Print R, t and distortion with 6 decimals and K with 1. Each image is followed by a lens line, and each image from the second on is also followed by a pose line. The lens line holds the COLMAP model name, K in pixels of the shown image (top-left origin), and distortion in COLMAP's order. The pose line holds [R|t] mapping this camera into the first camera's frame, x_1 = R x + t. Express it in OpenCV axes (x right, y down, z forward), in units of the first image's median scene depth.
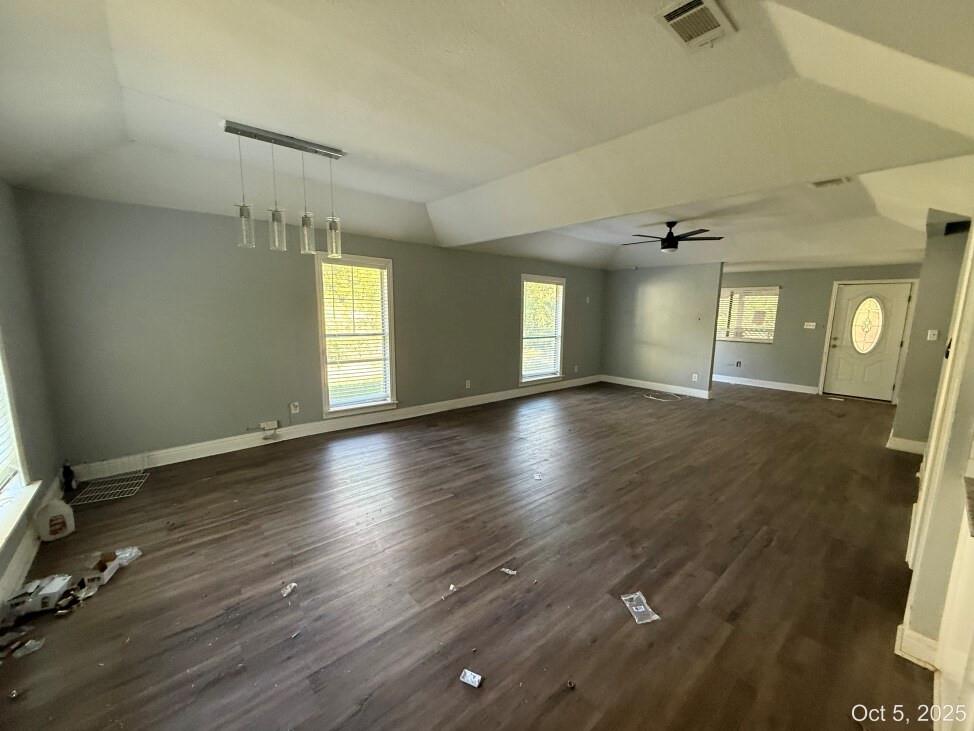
lens RADIAL K [[386.8, 0, 486.3], [0, 386.8, 367.3], [0, 0, 1]] dist [0.002892, -0.000751]
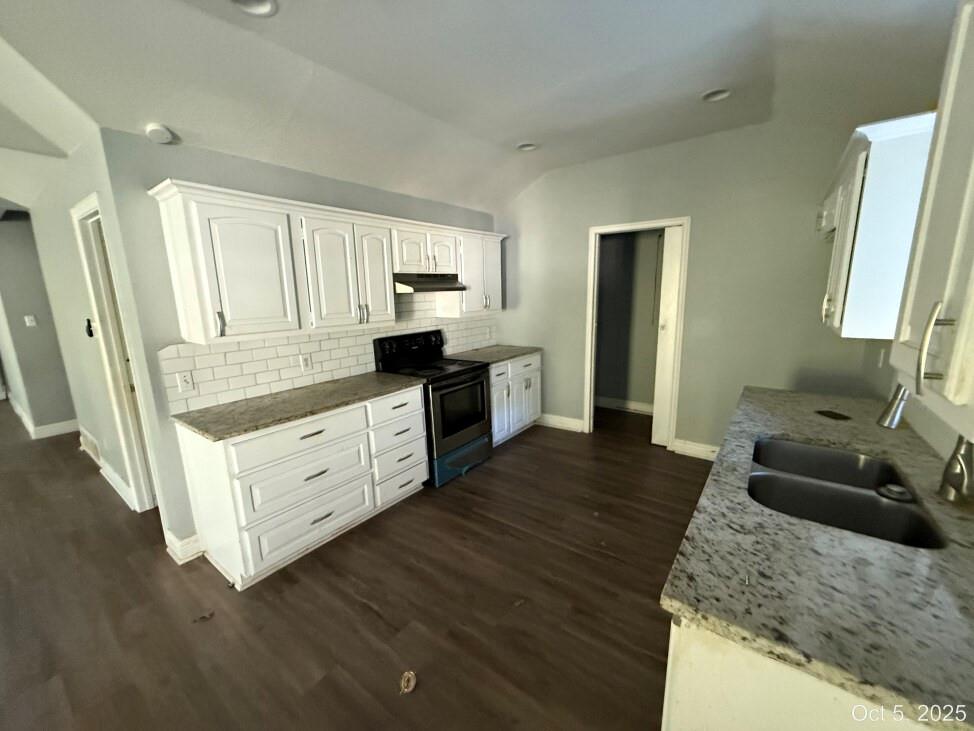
lens RADIAL K [[386.8, 0, 485.7], [0, 386.8, 366.8], [0, 0, 1]] dist [0.002892, -0.000751]
pose [[-0.226117, -0.196110, 0.954155, -0.110162], [0.164390, 0.957793, 0.235815, -0.009648], [-0.960128, 0.210176, -0.184335, 0.054406]]
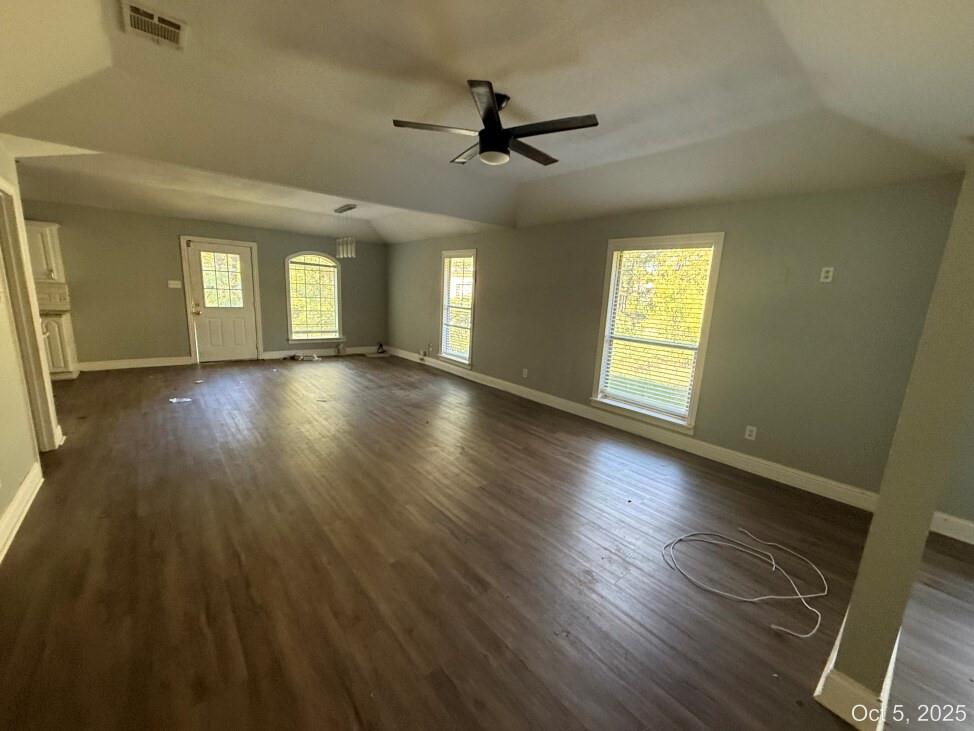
lens RADIAL K [[386.8, 0, 485.6], [0, 386.8, 367.0], [0, 0, 1]] dist [0.002892, -0.000751]
pose [[-0.009090, 0.175815, -0.984381, 1.251641], [-0.196132, 0.964987, 0.174162, -0.162961], [0.980535, 0.194652, 0.025711, 1.279715]]
